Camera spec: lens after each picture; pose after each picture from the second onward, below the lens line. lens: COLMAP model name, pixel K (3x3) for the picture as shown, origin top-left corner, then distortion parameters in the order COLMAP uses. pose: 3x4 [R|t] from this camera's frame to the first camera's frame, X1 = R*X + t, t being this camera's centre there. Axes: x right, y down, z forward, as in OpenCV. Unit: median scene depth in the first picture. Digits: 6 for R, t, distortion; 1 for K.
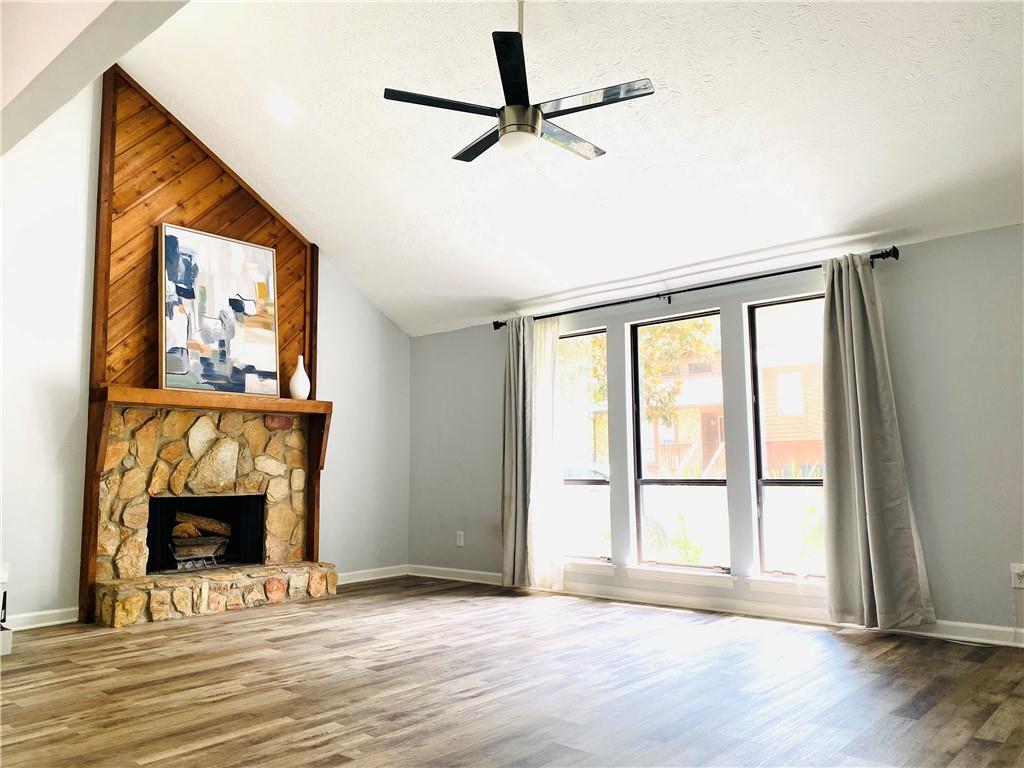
lens RADIAL K [[787.7, 0, 512.0], [0, 787.7, 384.0], [0, 0, 1]] dist [0.001128, 0.001034]
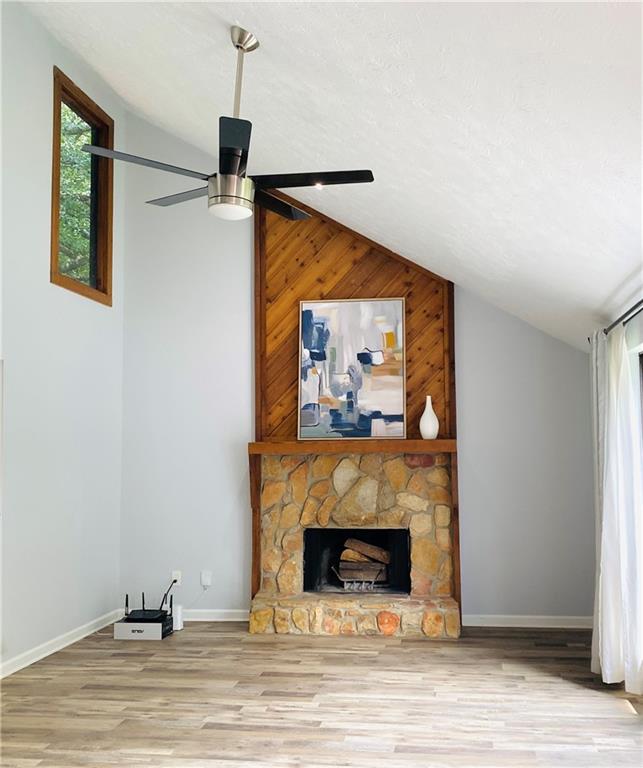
lens RADIAL K [[780.1, 0, 321.5], [0, 780.1, 384.0], [0, 0, 1]] dist [0.135778, -0.002028]
pose [[0.544022, -0.071800, -0.835994, 0.555409], [0.099979, 0.994781, -0.020376, -0.048067], [0.833093, -0.072497, 0.548361, 0.345607]]
